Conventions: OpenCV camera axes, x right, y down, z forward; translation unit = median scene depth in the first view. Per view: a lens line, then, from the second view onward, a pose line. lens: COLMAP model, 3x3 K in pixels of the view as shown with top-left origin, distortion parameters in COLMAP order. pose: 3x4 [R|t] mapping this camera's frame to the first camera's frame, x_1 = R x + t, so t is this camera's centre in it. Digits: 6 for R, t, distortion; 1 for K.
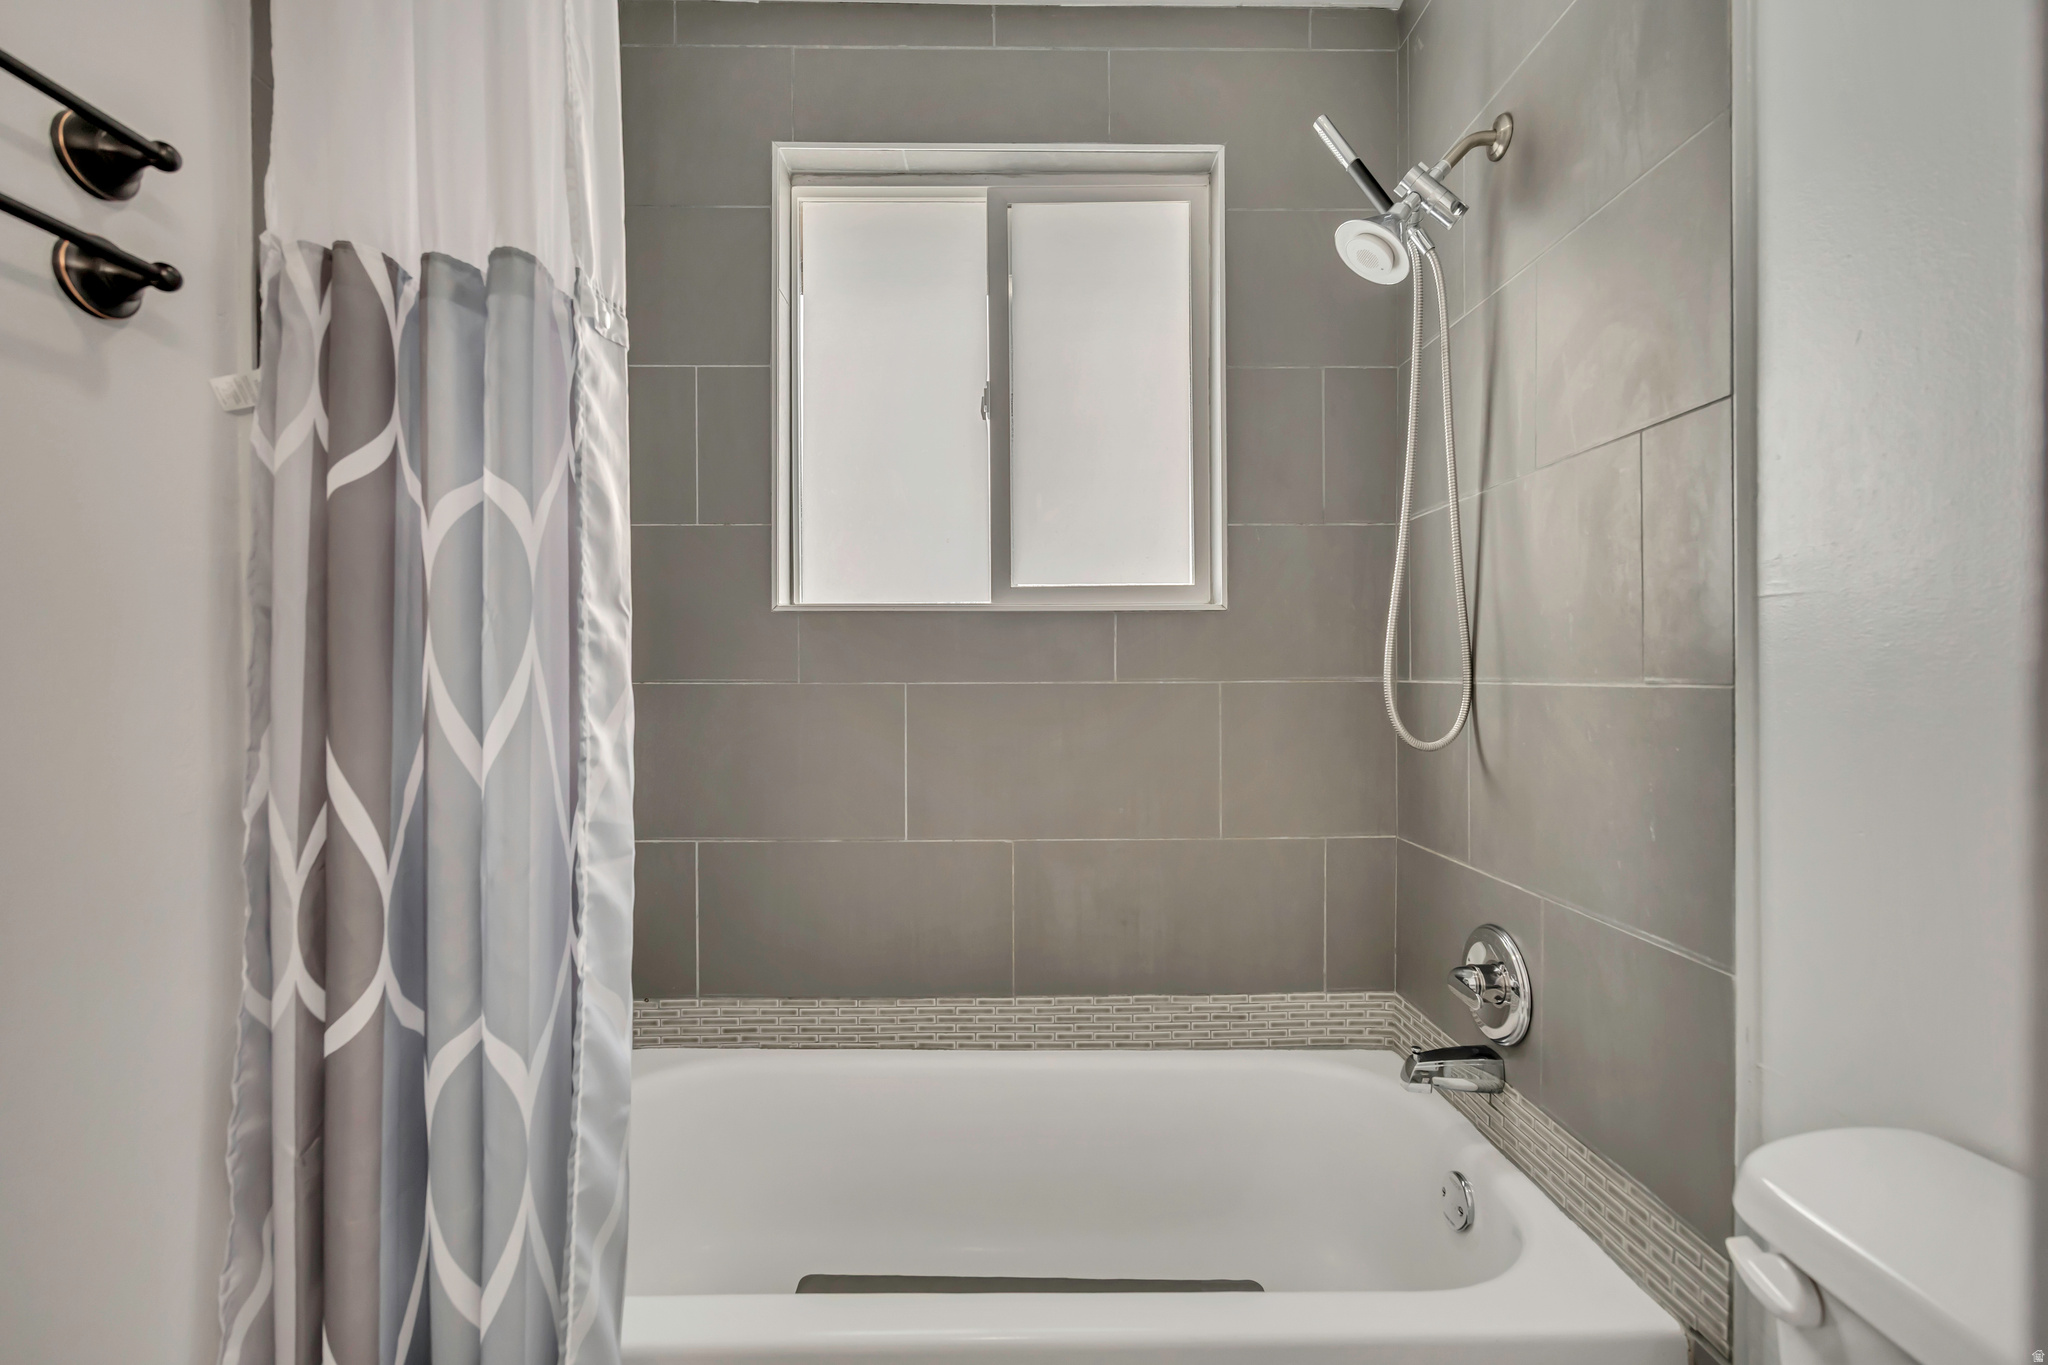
lens RADIAL K [[888.0, 0, 1021.3], [0, 888.0, 679.2], [0, 0, 1]] dist [-0.006162, 0.001624]
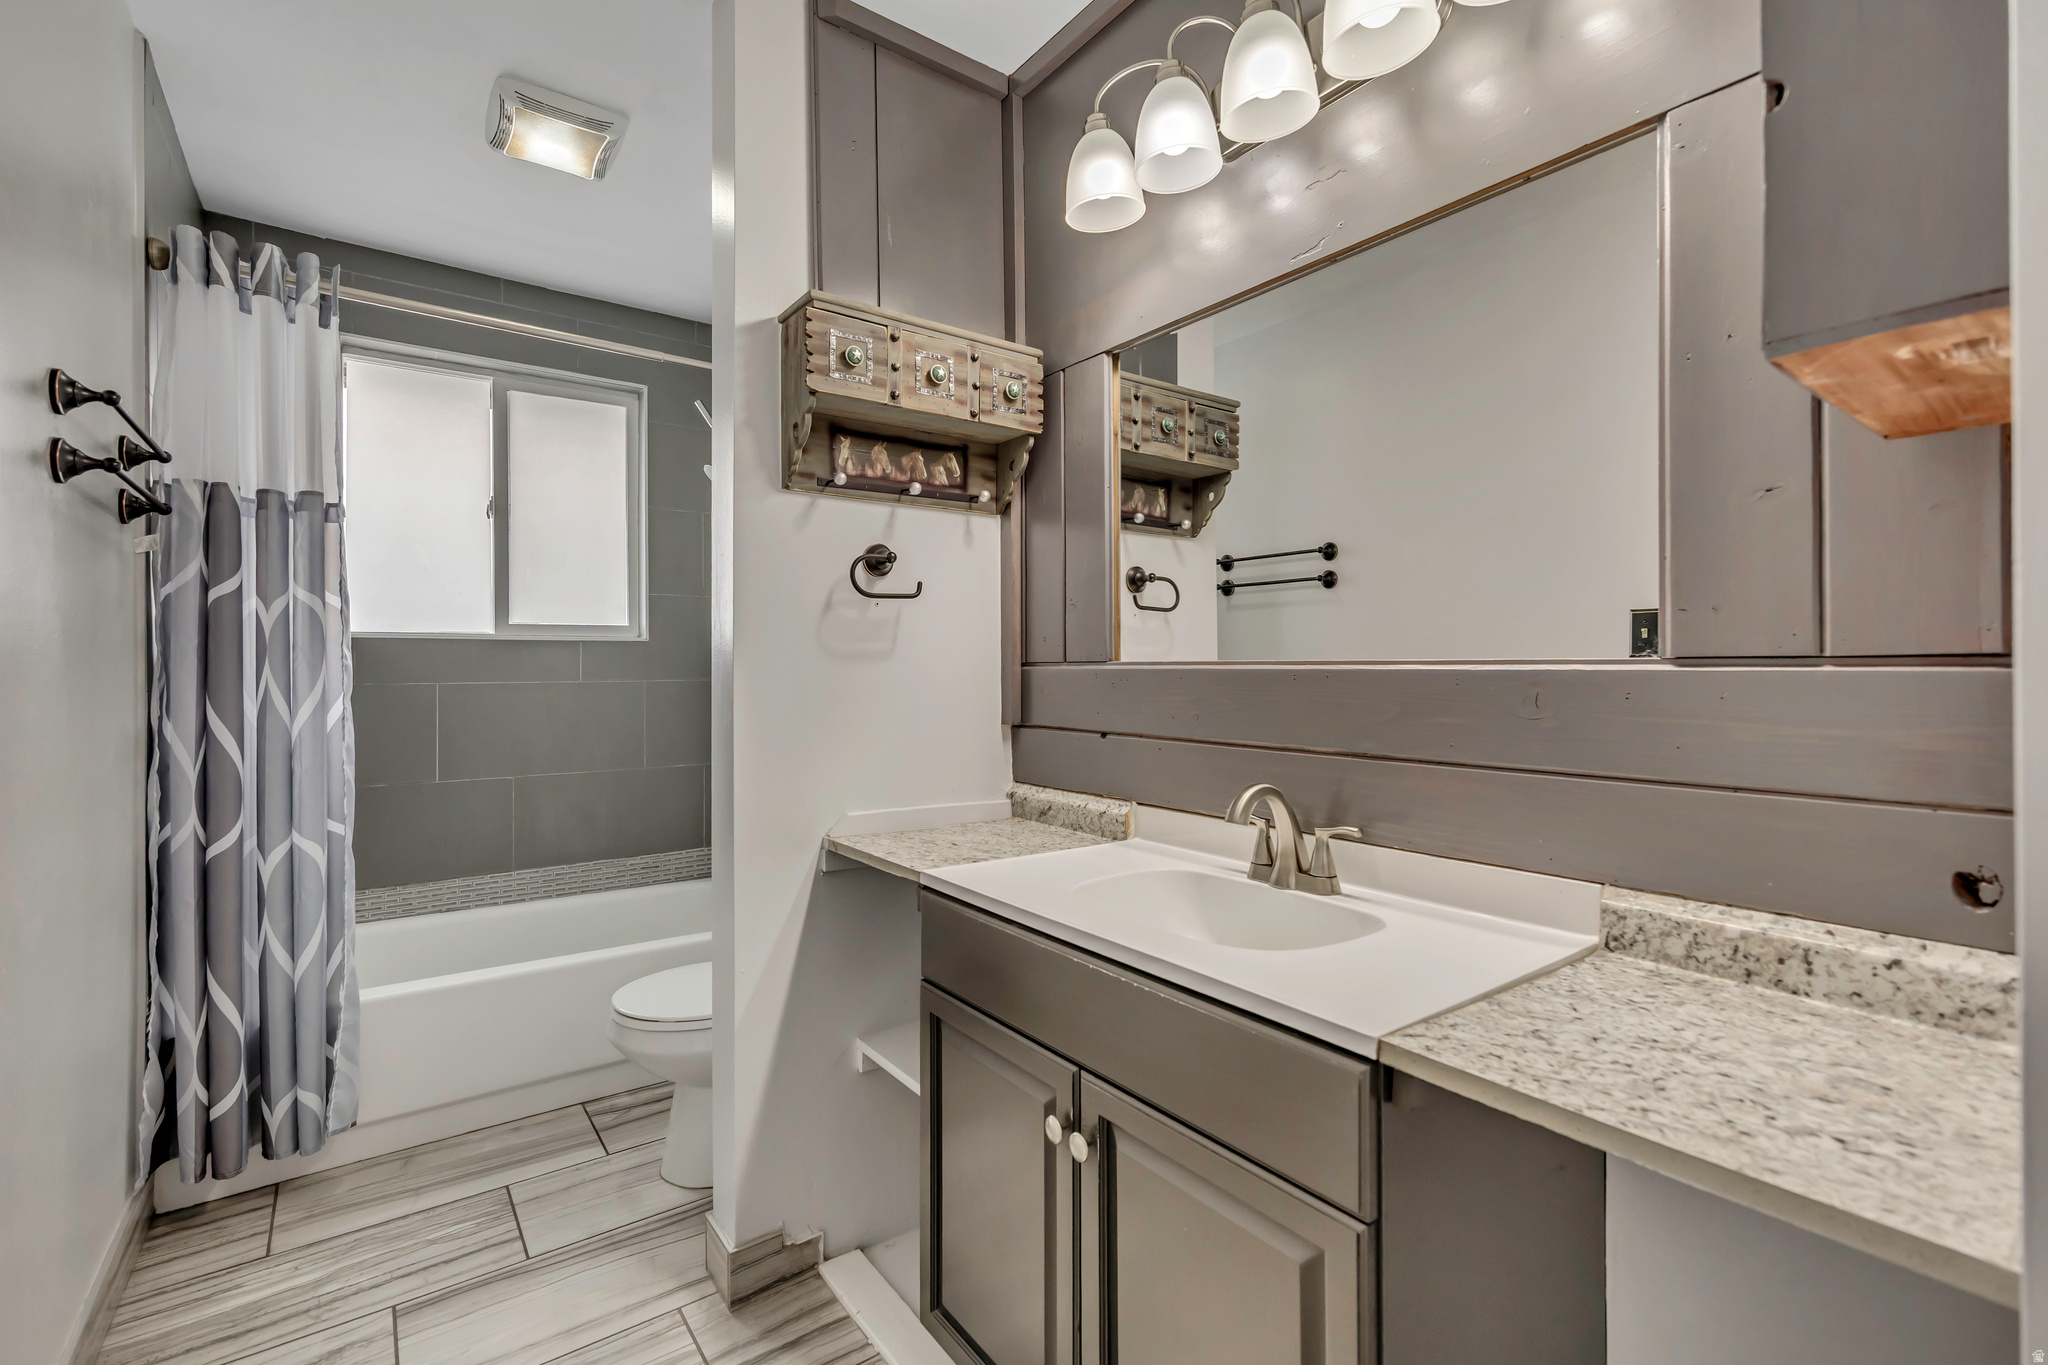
lens RADIAL K [[888.0, 0, 1025.3], [0, 888.0, 669.0], [0, 0, 1]] dist [-0.006162, 0.001624]
pose [[0.812215, 0.000523, 0.583358, -0.197559], [-0.000695, 1.000000, 0.000072, -0.022817], [-0.583358, -0.000464, 0.812215, -0.907662]]
